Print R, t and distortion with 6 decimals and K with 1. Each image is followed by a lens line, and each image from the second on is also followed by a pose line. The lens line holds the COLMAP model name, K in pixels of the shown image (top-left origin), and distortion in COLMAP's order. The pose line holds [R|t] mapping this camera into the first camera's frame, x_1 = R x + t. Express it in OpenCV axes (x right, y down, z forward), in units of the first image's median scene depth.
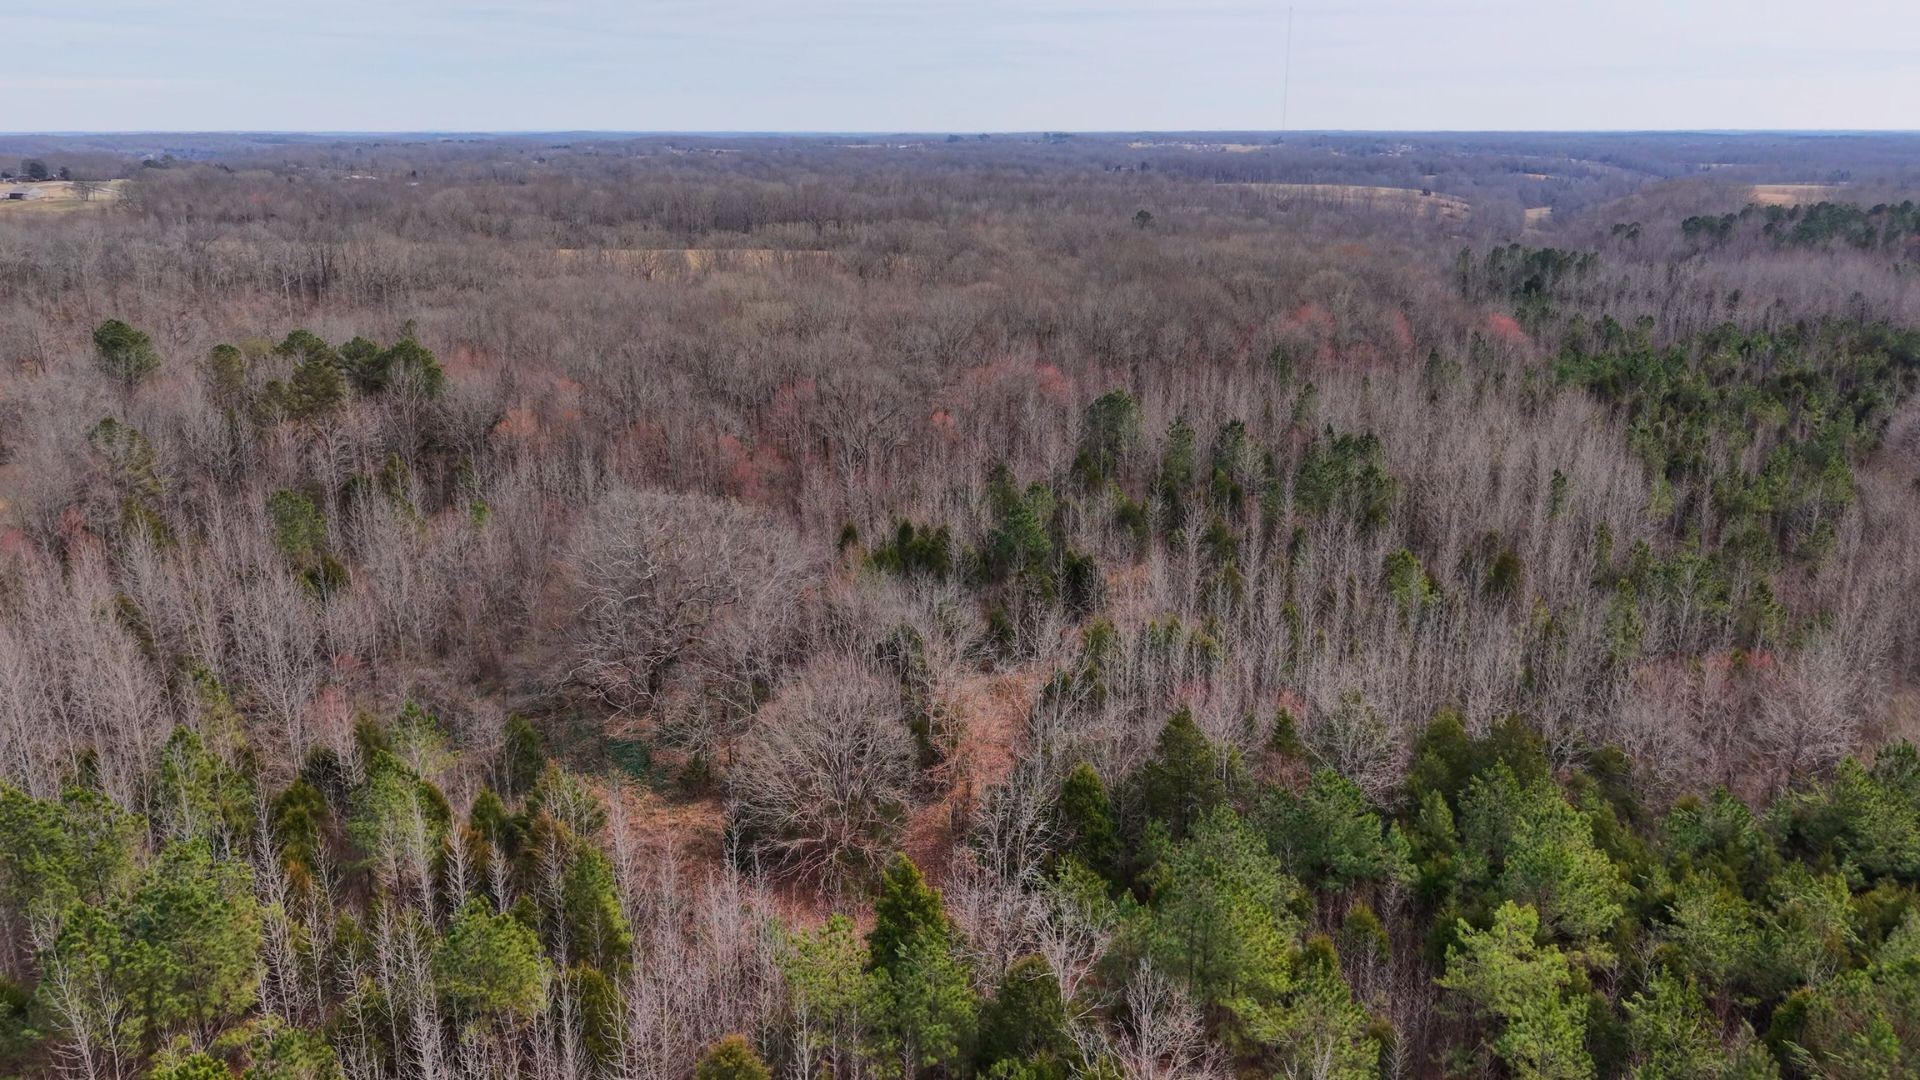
lens RADIAL K [[1407.0, 0, 947.9], [0, 1407.0, 539.2], [0, 0, 1]] dist [0.055705, -0.056555]
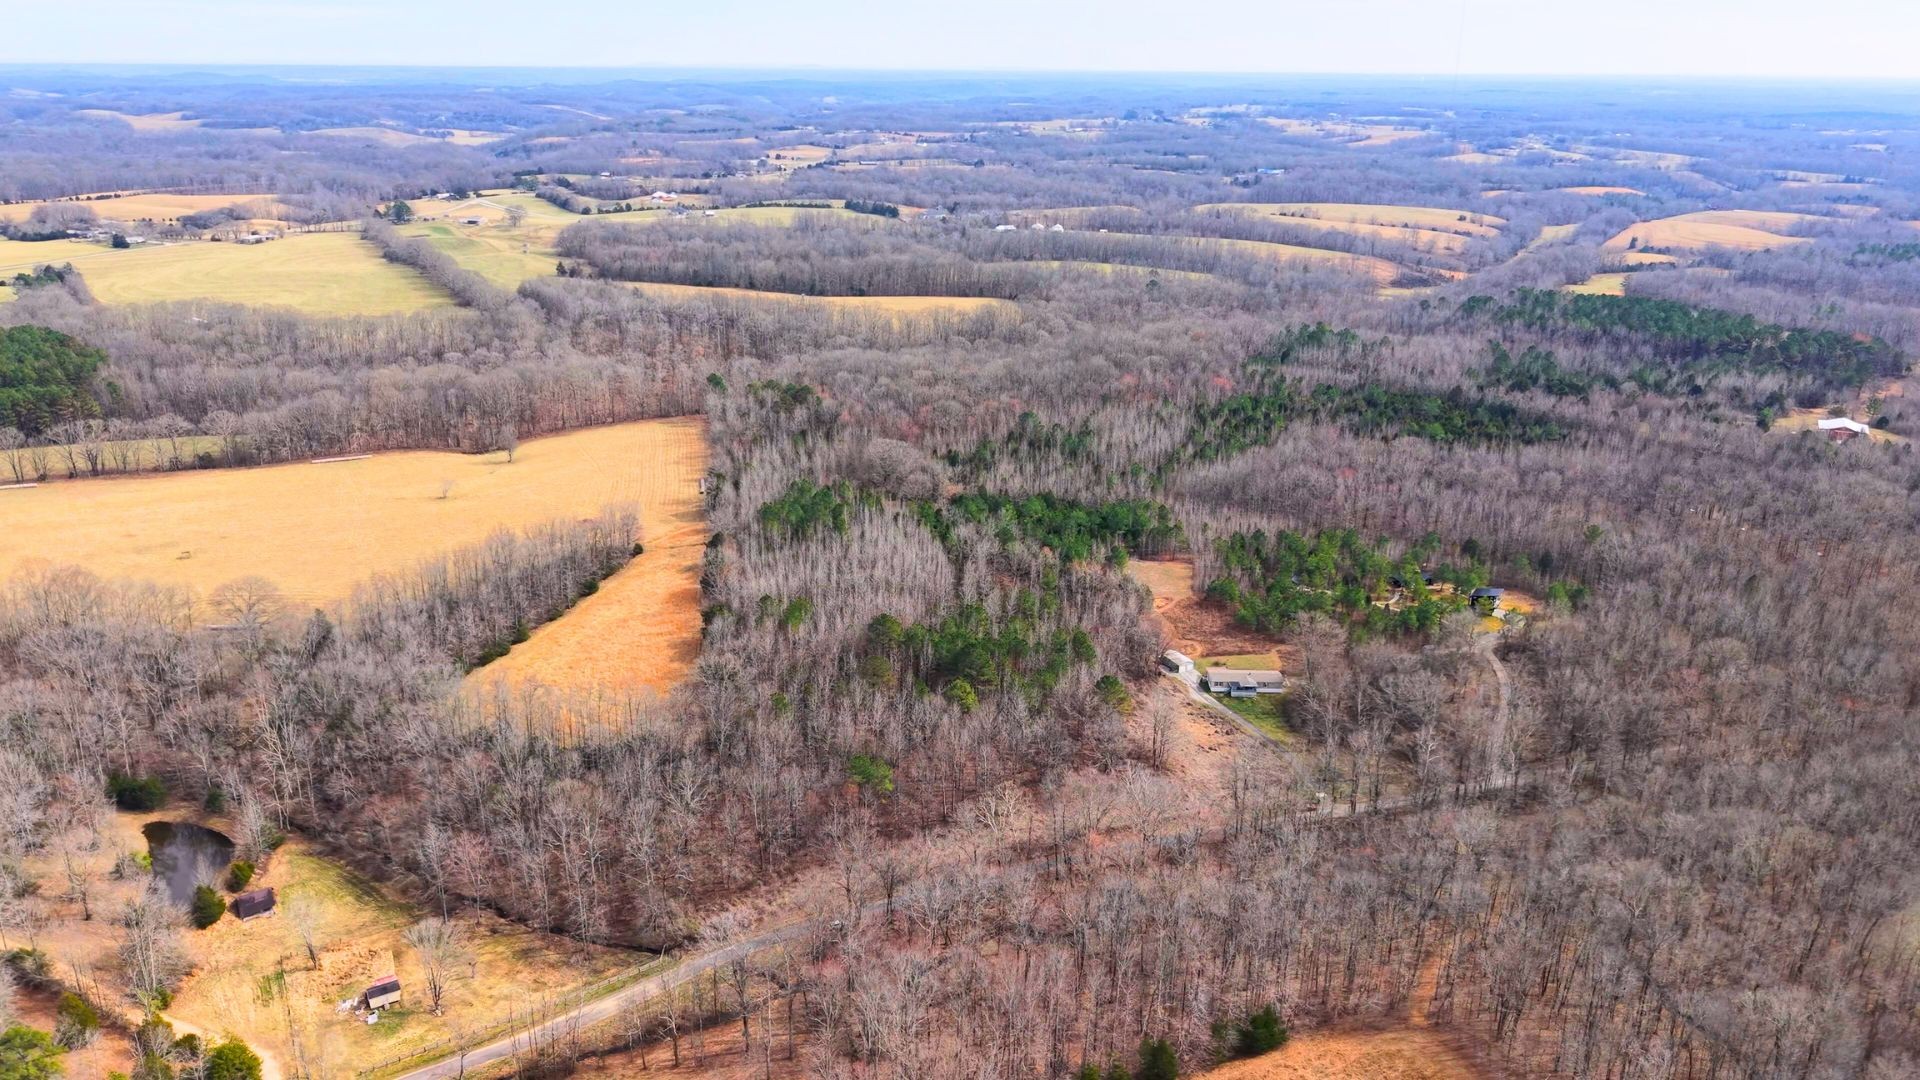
lens RADIAL K [[1407.0, 0, 947.9], [0, 1407.0, 539.2], [0, 0, 1]] dist [0.055705, -0.056555]
pose [[0.990685, 0.051417, -0.126097, 0.410761], [-0.045953, 0.997890, 0.045863, 0.051384], [0.128189, -0.039641, 0.990957, -2.487521]]
